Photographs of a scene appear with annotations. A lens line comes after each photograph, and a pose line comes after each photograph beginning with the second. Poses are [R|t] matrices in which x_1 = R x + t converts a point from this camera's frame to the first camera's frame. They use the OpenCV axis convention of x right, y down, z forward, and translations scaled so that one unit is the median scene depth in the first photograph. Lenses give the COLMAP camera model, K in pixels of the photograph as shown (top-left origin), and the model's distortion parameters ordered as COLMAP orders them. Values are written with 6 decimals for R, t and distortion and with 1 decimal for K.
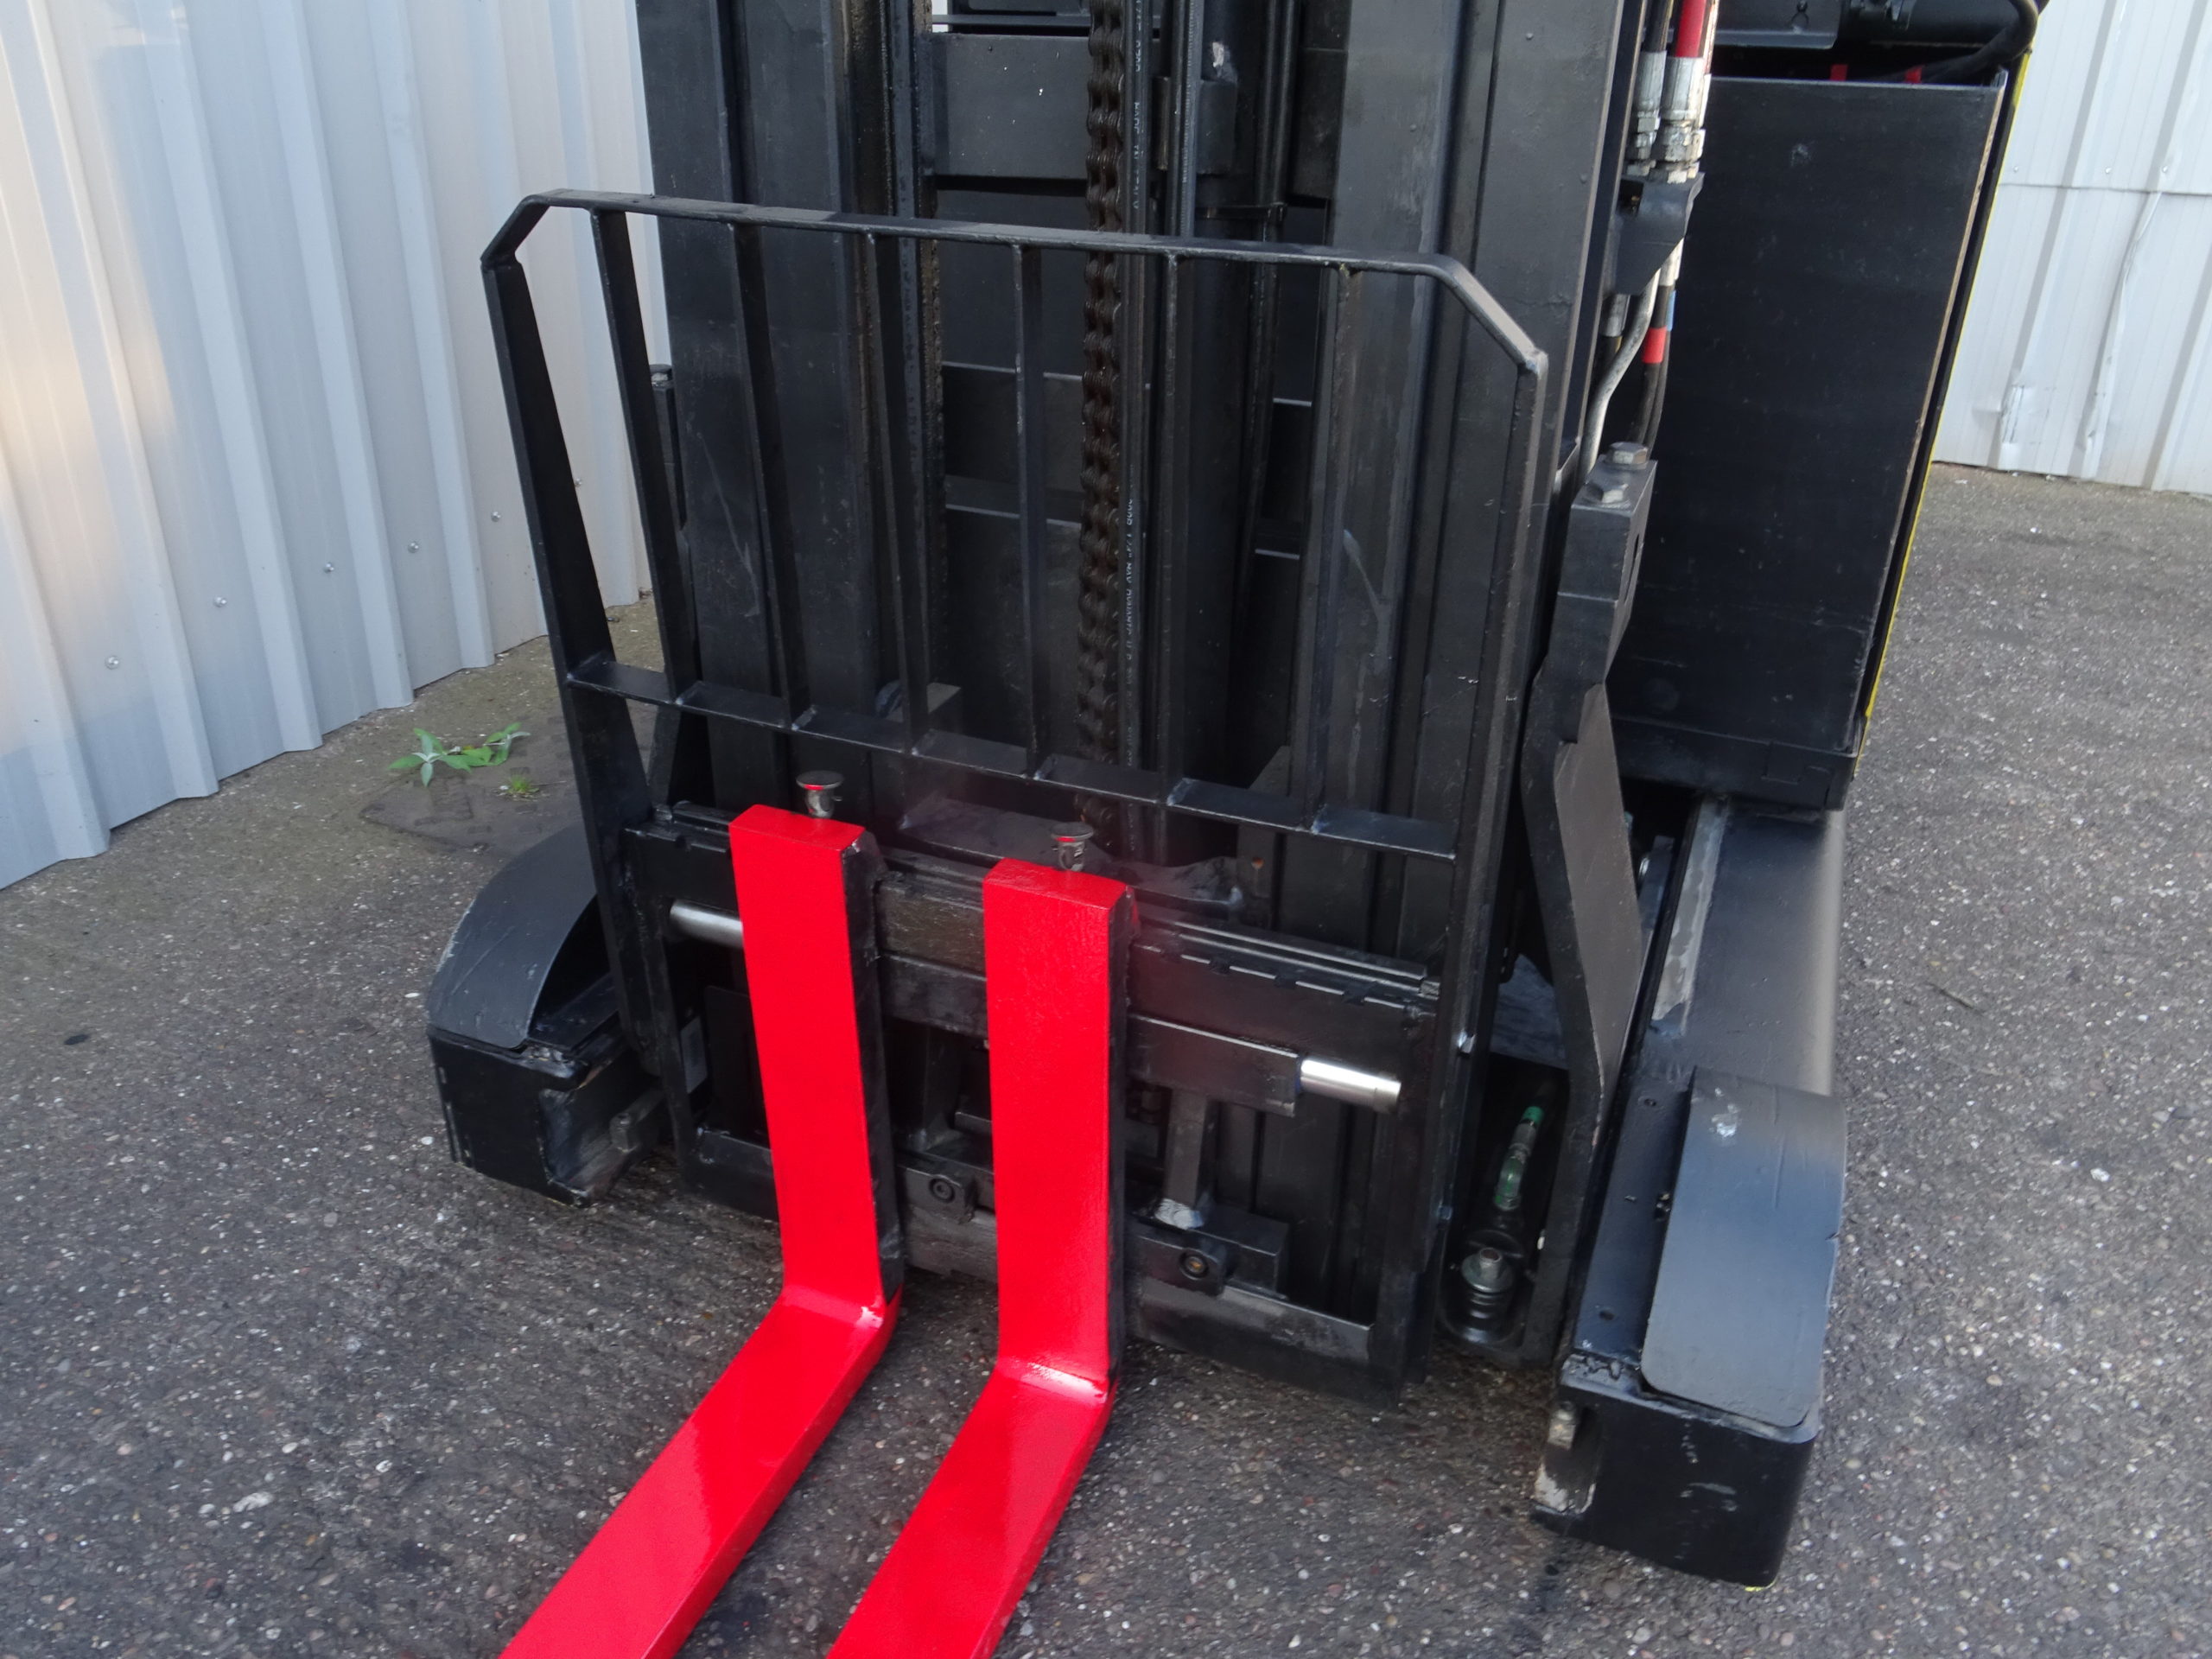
lens RADIAL K [[1668.2, 0, 1101.2], [0, 1668.2, 828.1], [0, 0, 1]] dist [-0.009862, 0.006430]
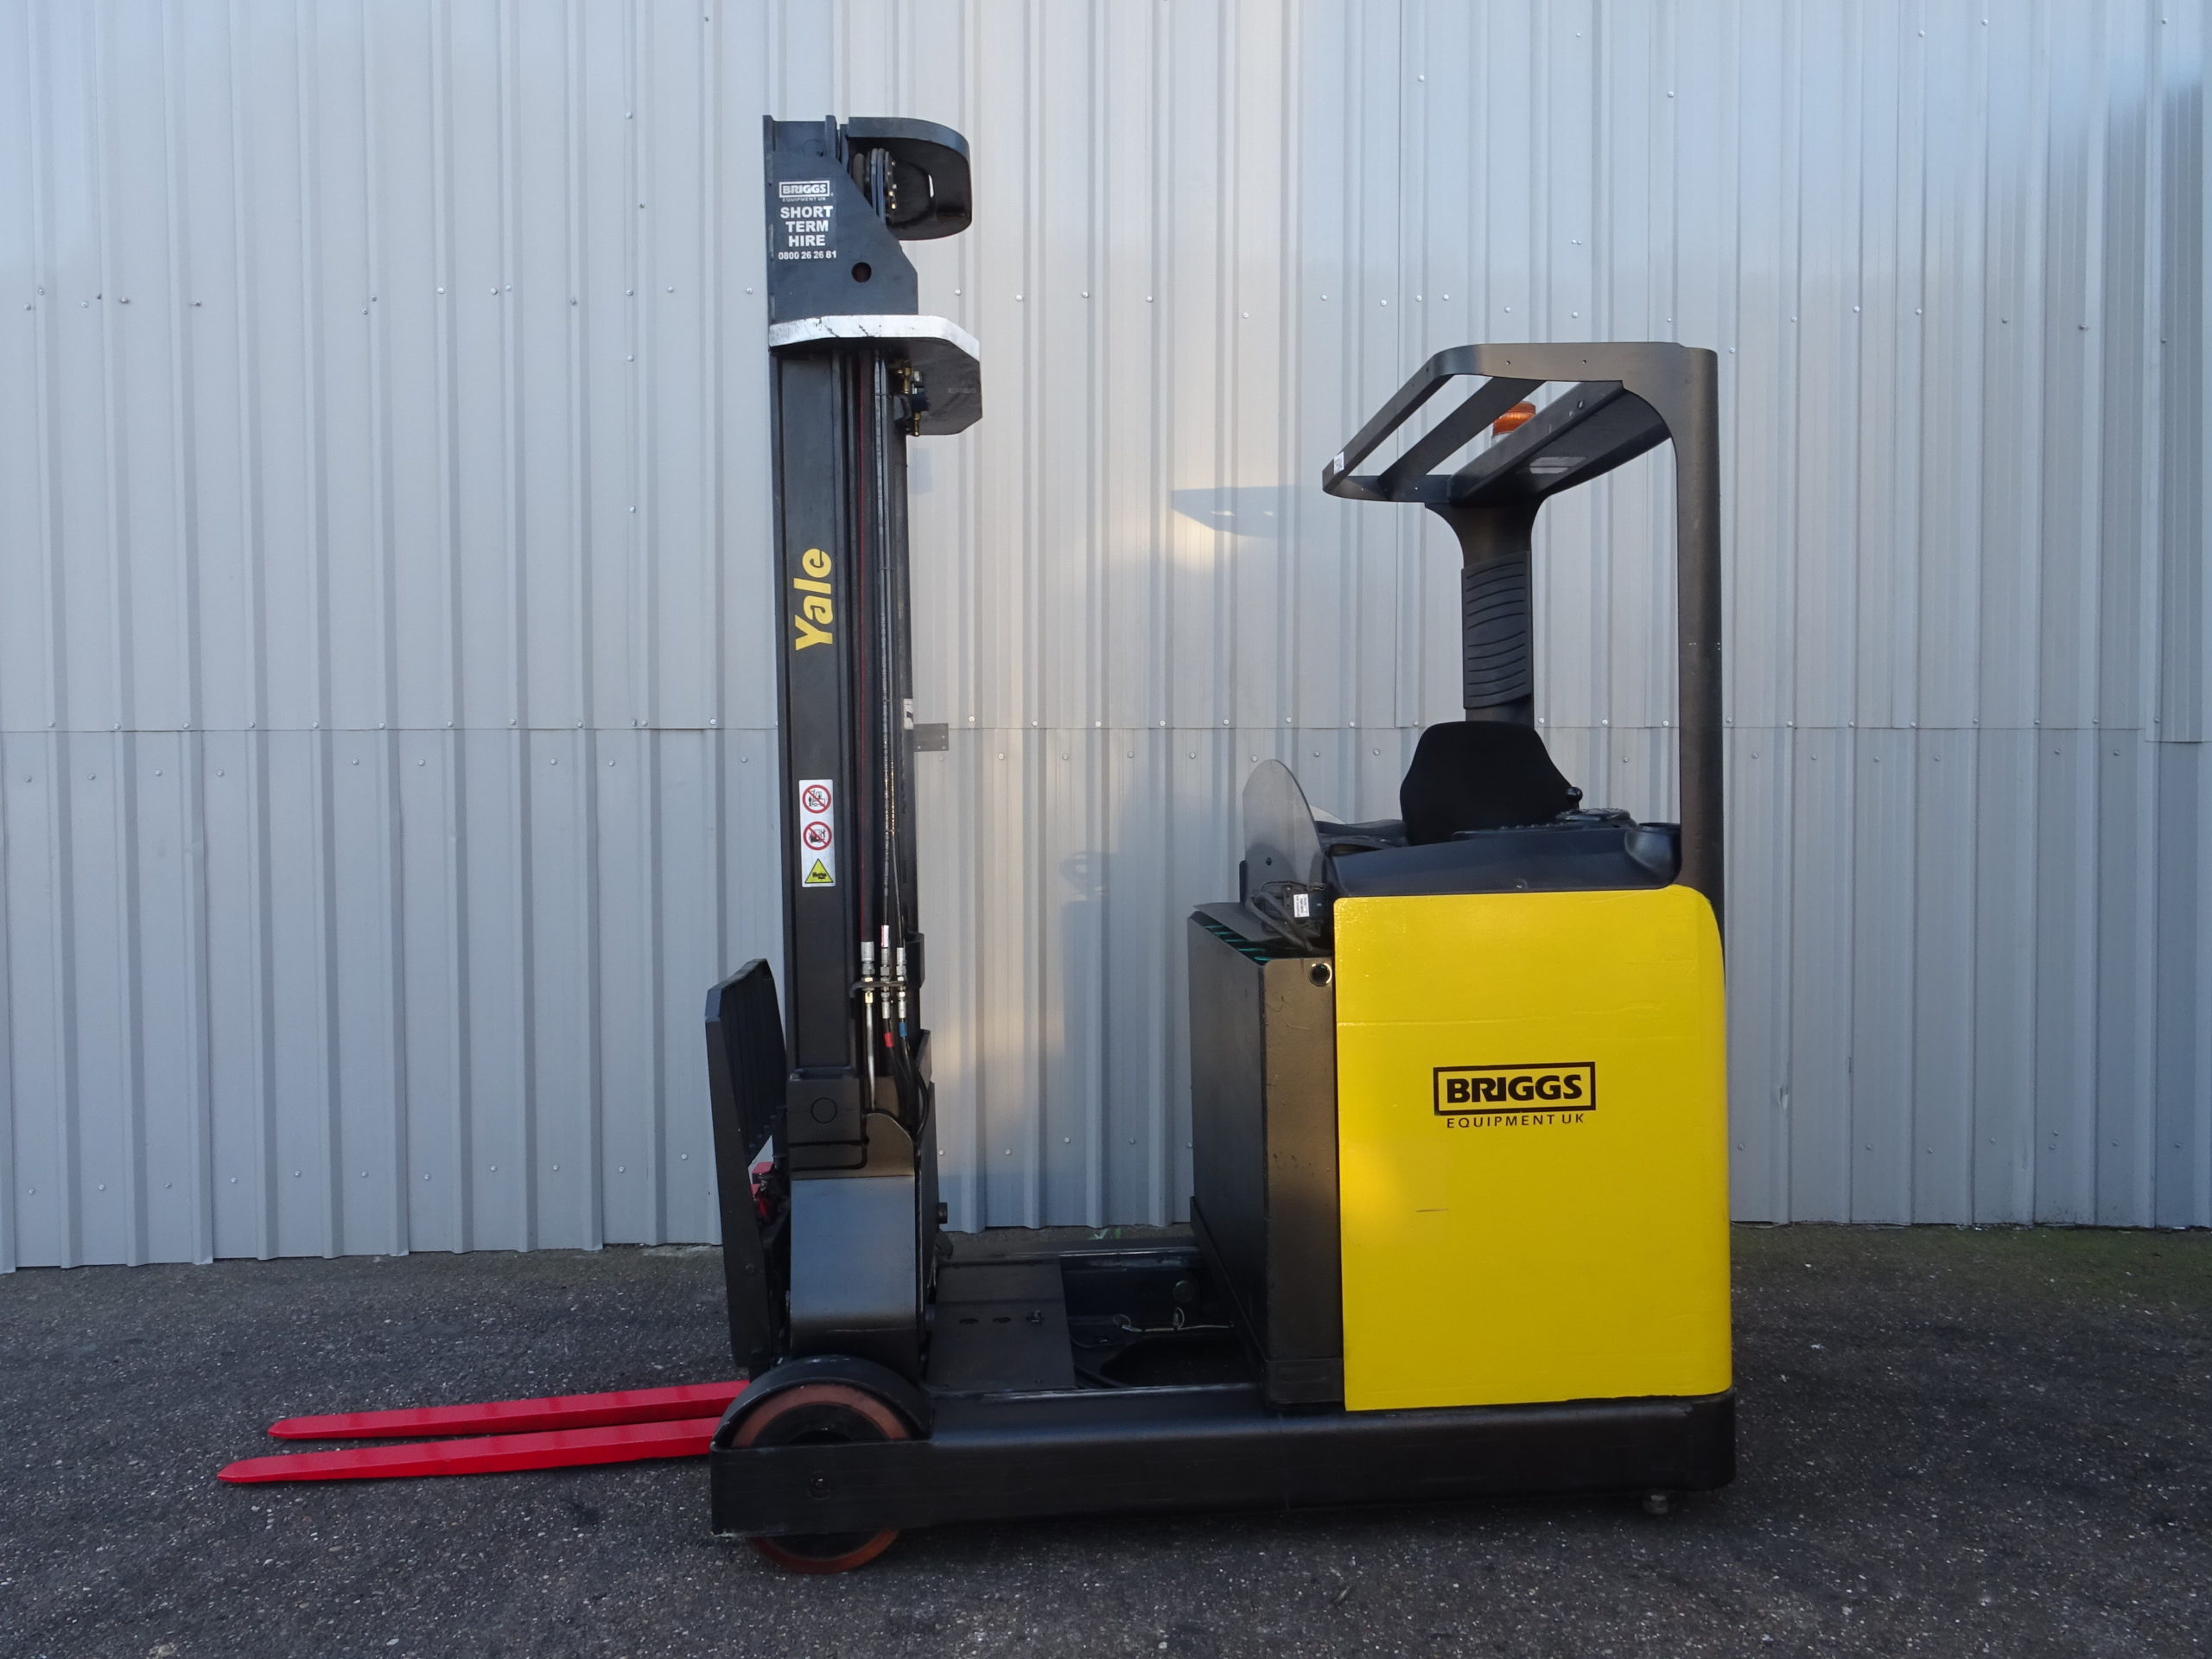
lens RADIAL K [[1668.2, 0, 1111.7], [0, 1668.2, 829.0], [0, 0, 1]] dist [-0.009862, 0.006430]
pose [[0.447780, -0.001746, -0.894142, 2.247408], [-0.385257, 0.902037, -0.194695, -0.169026], [0.806890, 0.431655, 0.403241, 0.050621]]
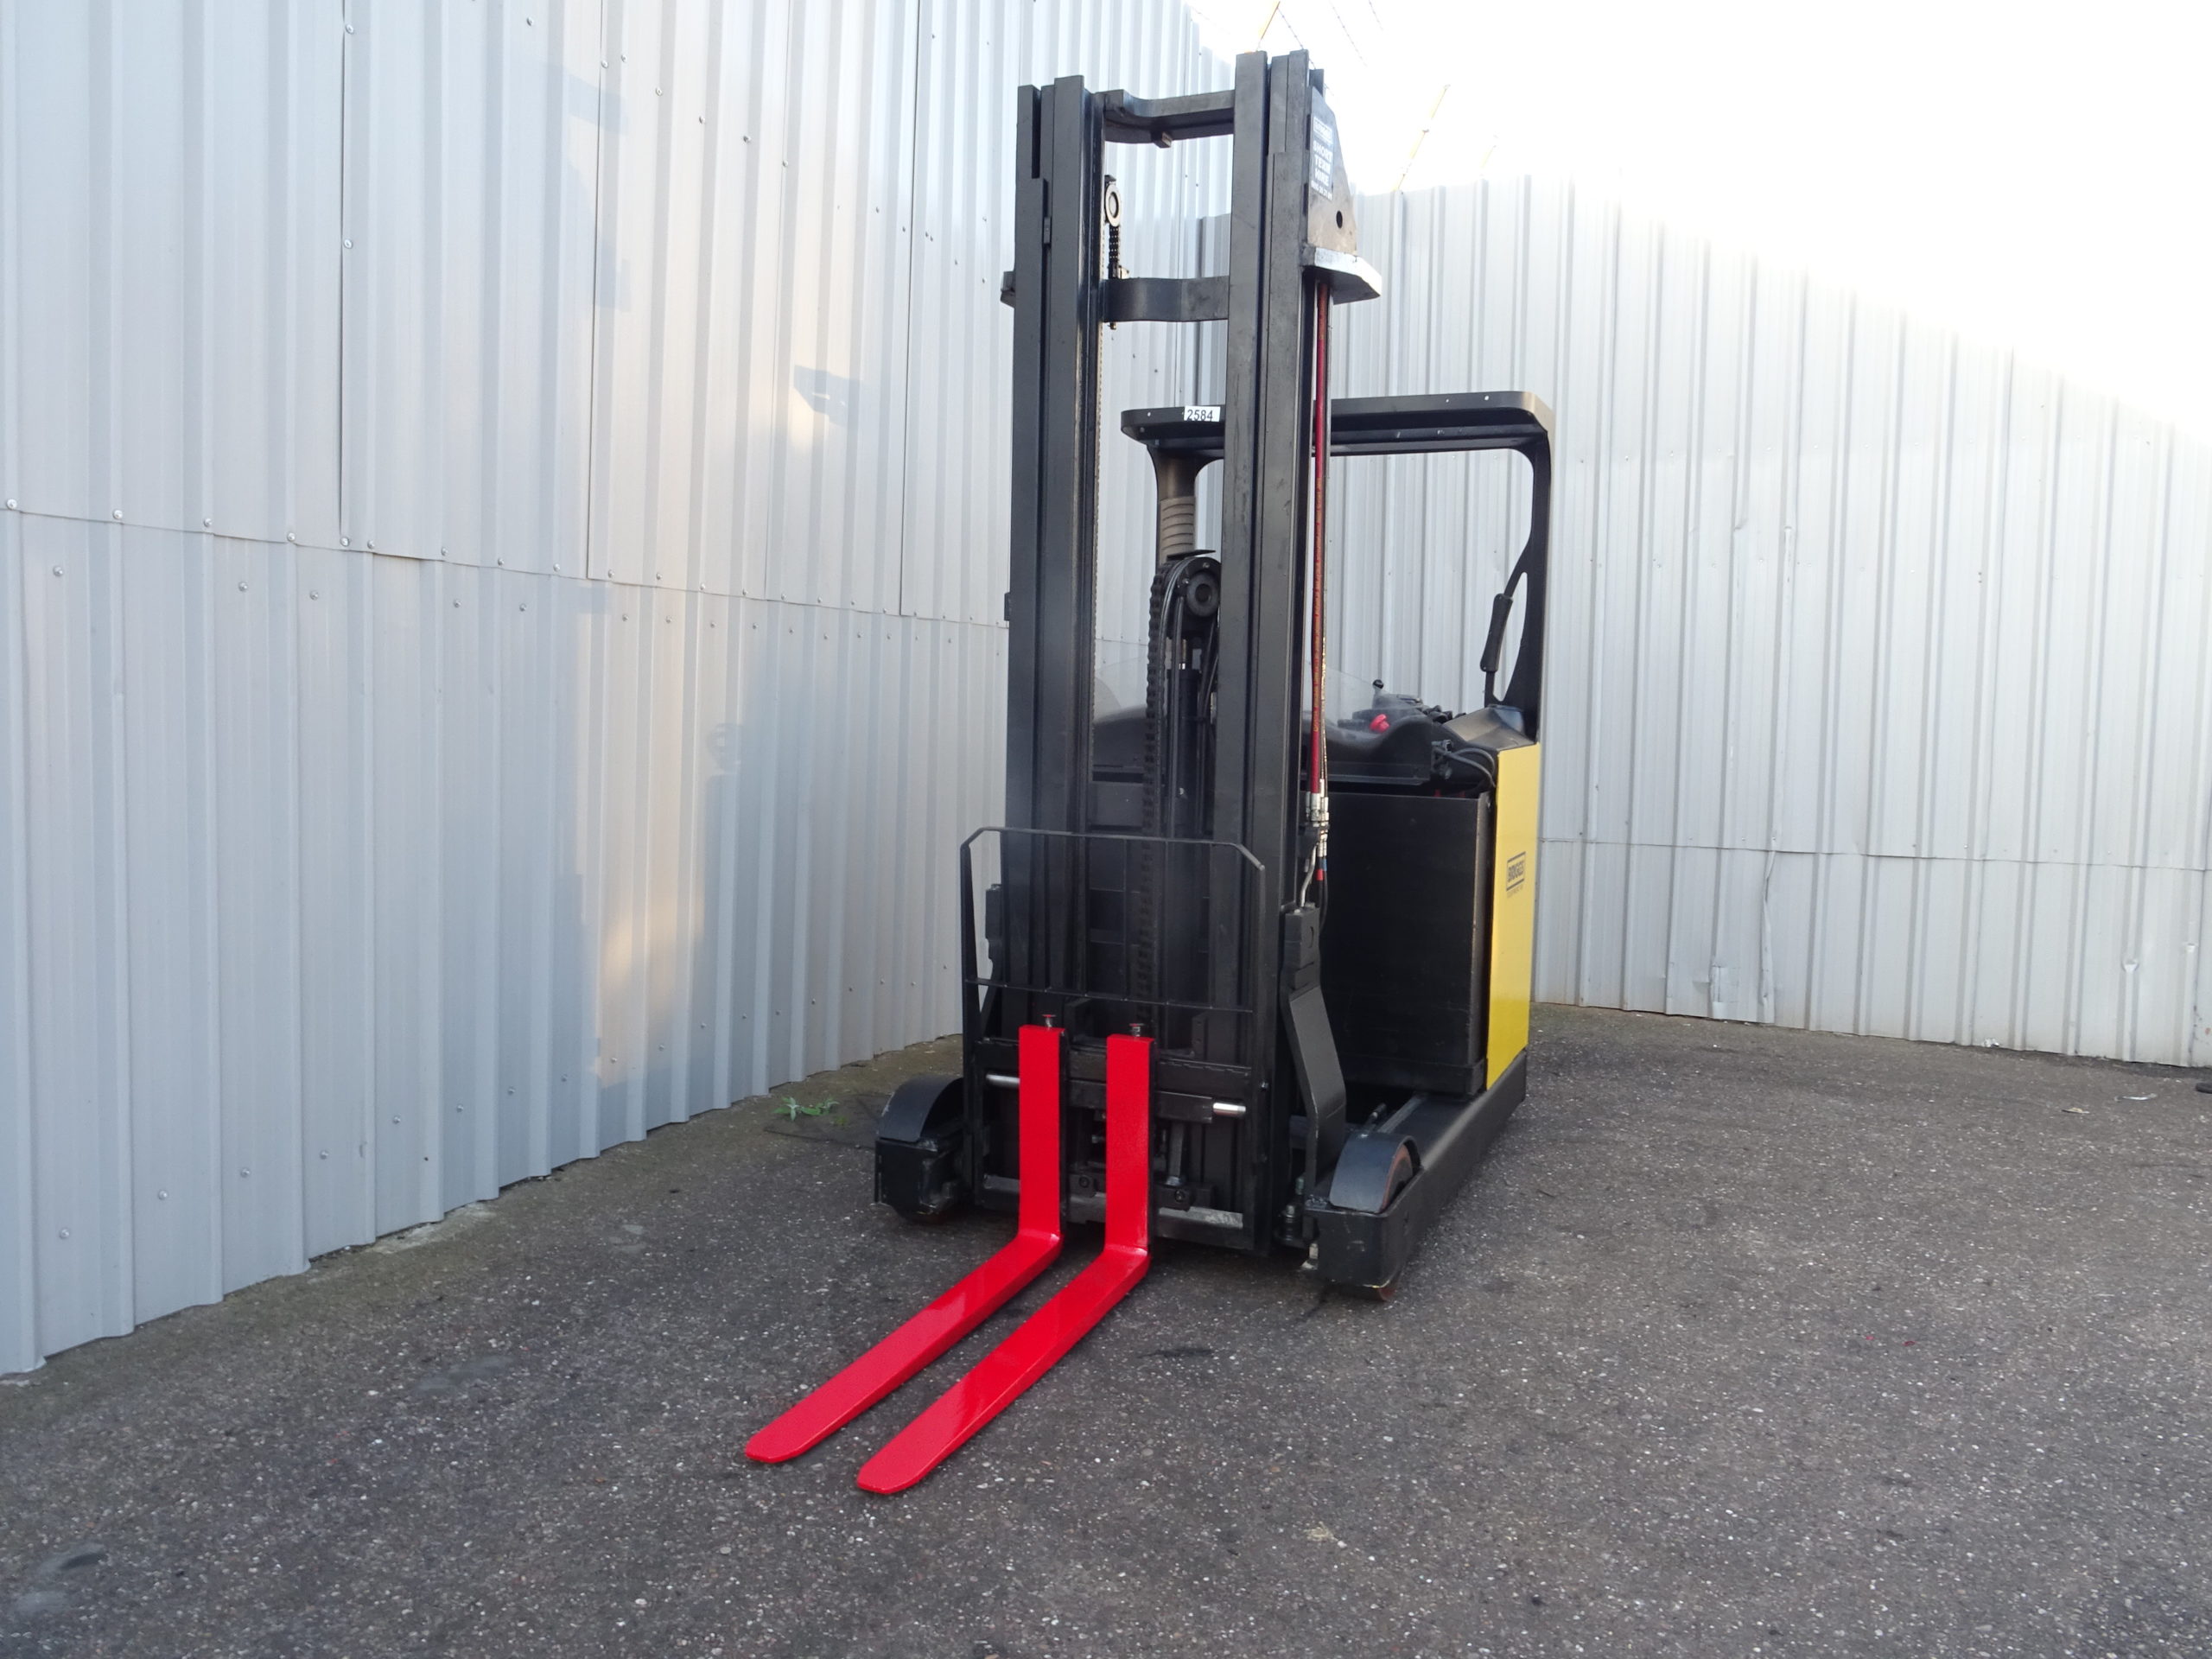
lens RADIAL K [[1668.2, 0, 1114.5], [0, 1668.2, 829.9], [0, 0, 1]] dist [-0.009862, 0.006430]
pose [[0.999965, 0.006181, -0.005554, -0.034234], [-0.007824, 0.925425, -0.378850, 0.659619], [0.002798, 0.378881, 0.925441, -1.555065]]
